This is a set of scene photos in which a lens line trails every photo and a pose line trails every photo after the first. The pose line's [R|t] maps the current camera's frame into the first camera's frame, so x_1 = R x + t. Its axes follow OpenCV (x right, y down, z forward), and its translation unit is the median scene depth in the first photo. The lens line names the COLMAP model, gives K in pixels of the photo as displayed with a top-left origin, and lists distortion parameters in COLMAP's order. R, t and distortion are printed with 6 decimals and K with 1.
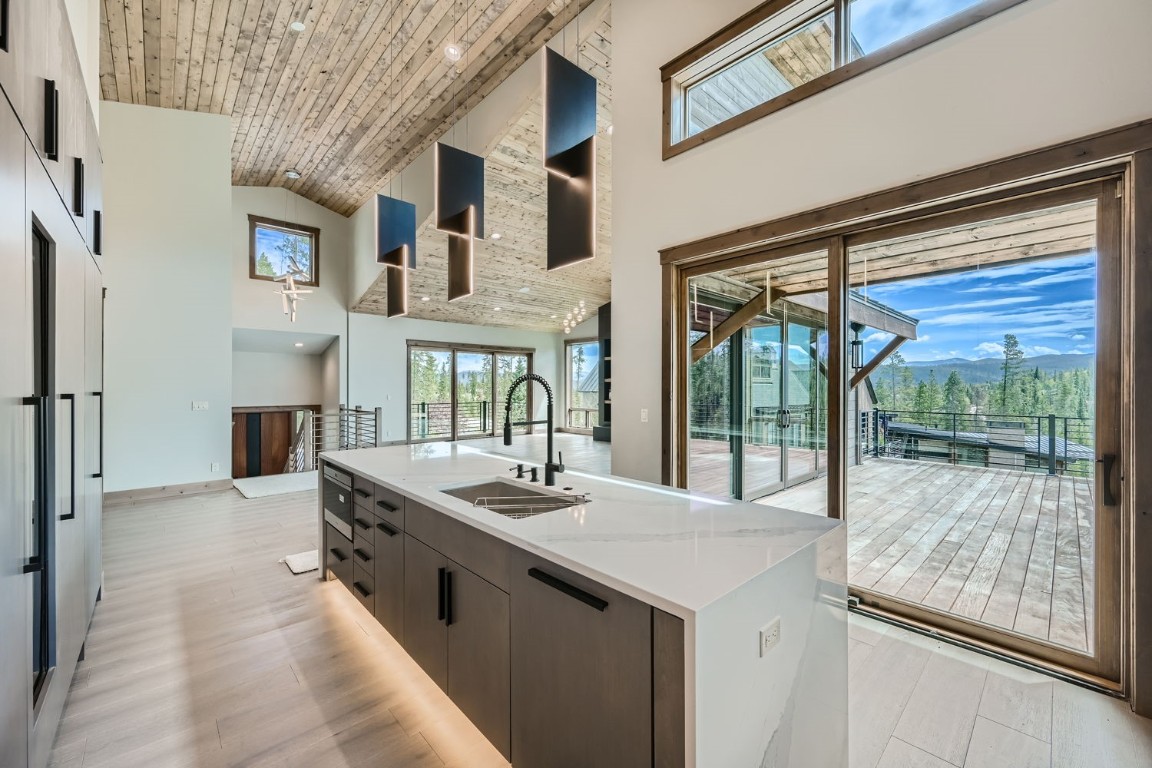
lens RADIAL K [[458.3, 0, 579.0], [0, 458.3, 388.1], [0, 0, 1]] dist [-0.002297, 0.000020]
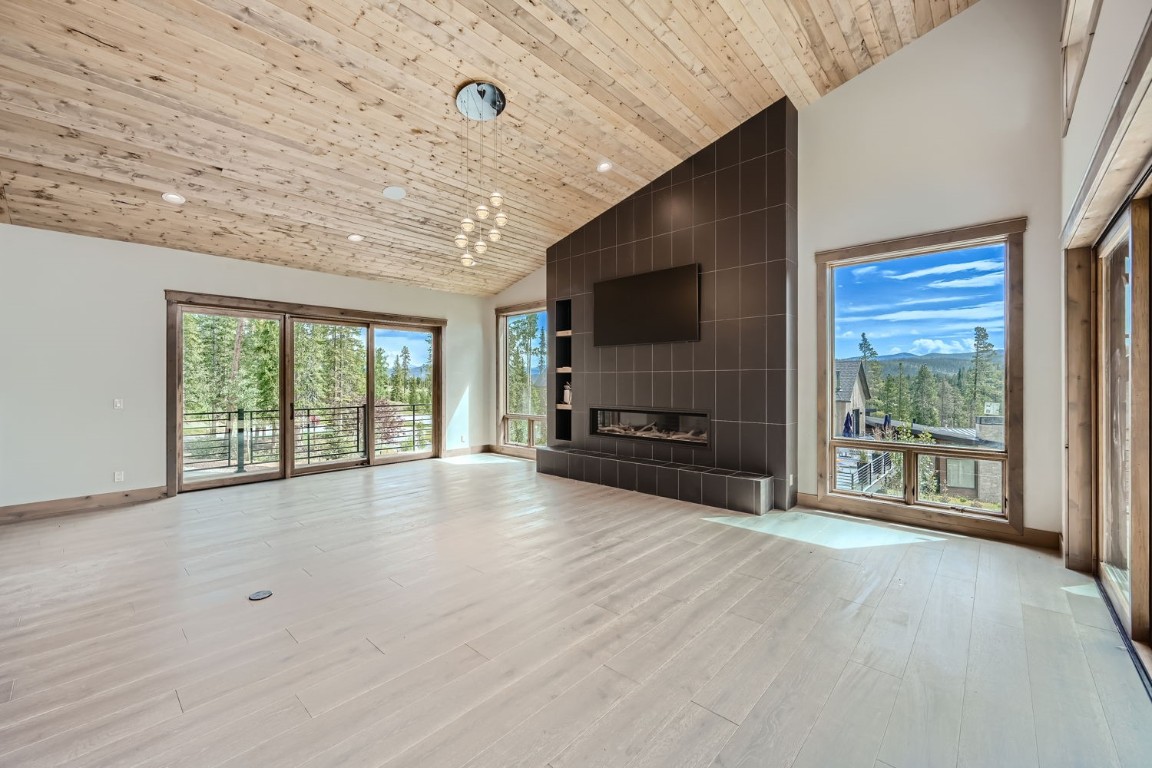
lens RADIAL K [[458.3, 0, 568.8], [0, 458.3, 380.8], [0, 0, 1]] dist [-0.002297, 0.000020]
pose [[0.998580, -0.001716, 0.053238, 0.037511], [0.001883, 0.999993, -0.003081, -0.001770], [-0.053232, 0.003177, 0.998577, 0.382082]]
